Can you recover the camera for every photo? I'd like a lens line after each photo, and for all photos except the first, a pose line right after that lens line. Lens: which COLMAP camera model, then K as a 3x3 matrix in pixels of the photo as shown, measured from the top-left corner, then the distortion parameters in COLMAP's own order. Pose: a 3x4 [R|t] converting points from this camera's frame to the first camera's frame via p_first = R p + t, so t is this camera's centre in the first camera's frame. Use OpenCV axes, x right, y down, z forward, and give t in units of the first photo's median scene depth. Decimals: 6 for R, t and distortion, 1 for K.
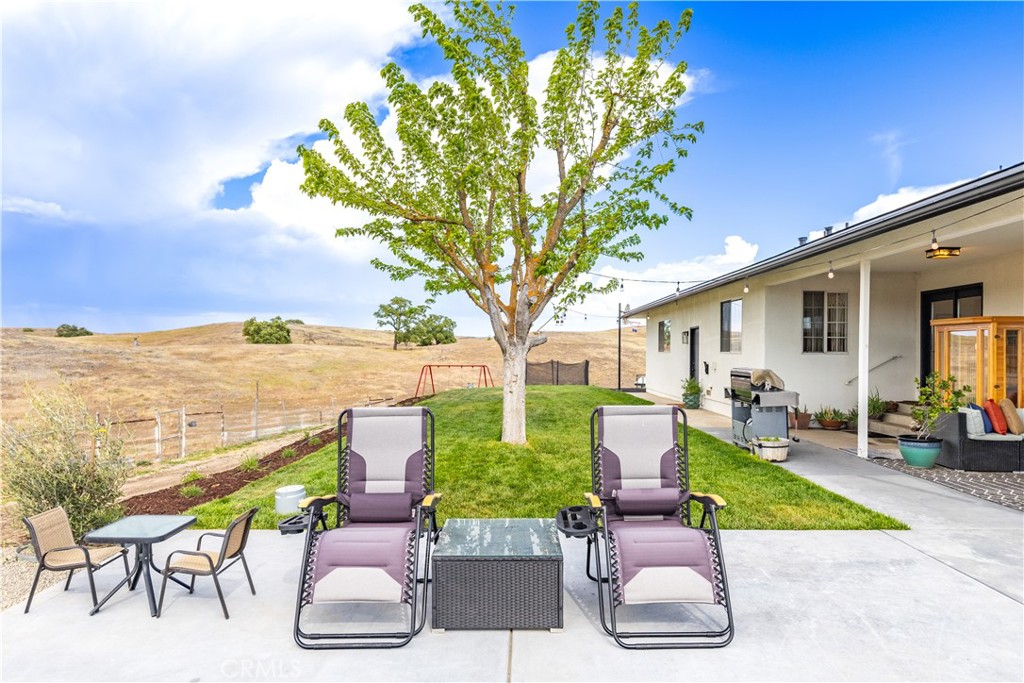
lens RADIAL K [[624.5, 0, 510.9], [0, 624.5, 342.4], [0, 0, 1]] dist [0.001193, -0.001494]
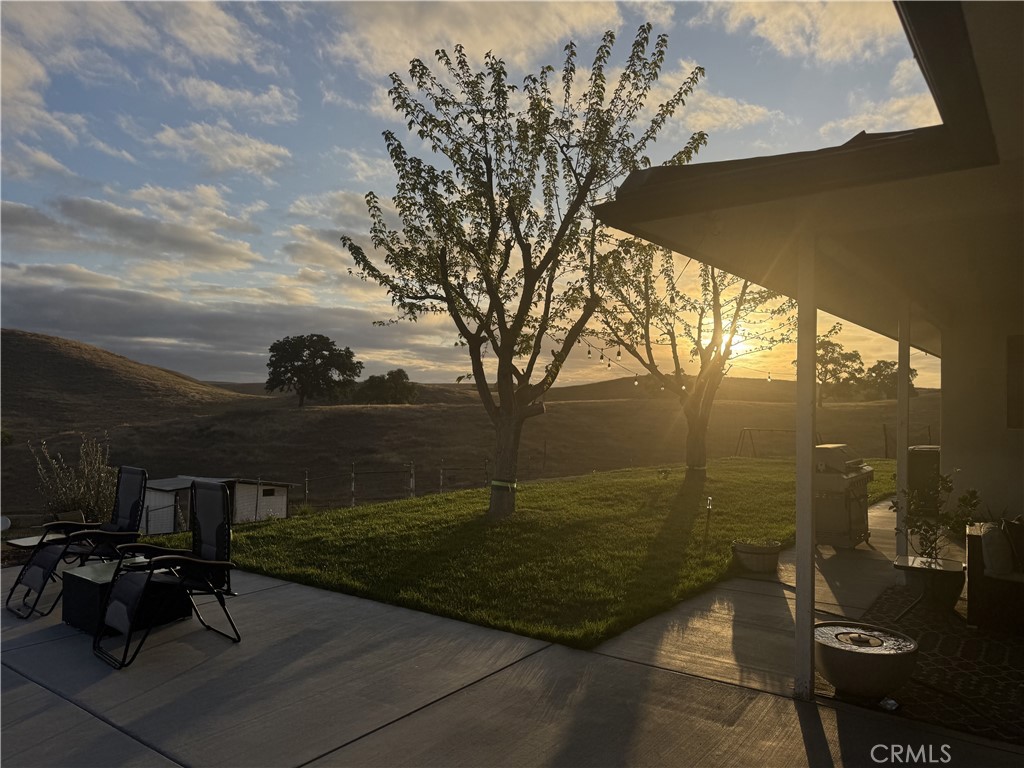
lens RADIAL K [[714.7, 0, 548.2], [0, 714.7, 381.1], [0, 0, 1]] dist [-0.007681, -0.014079]
pose [[0.841477, -0.013416, -0.540126, 0.675427], [0.002338, 0.999773, -0.021191, -0.016228], [0.540288, 0.016569, 0.841317, 0.097986]]
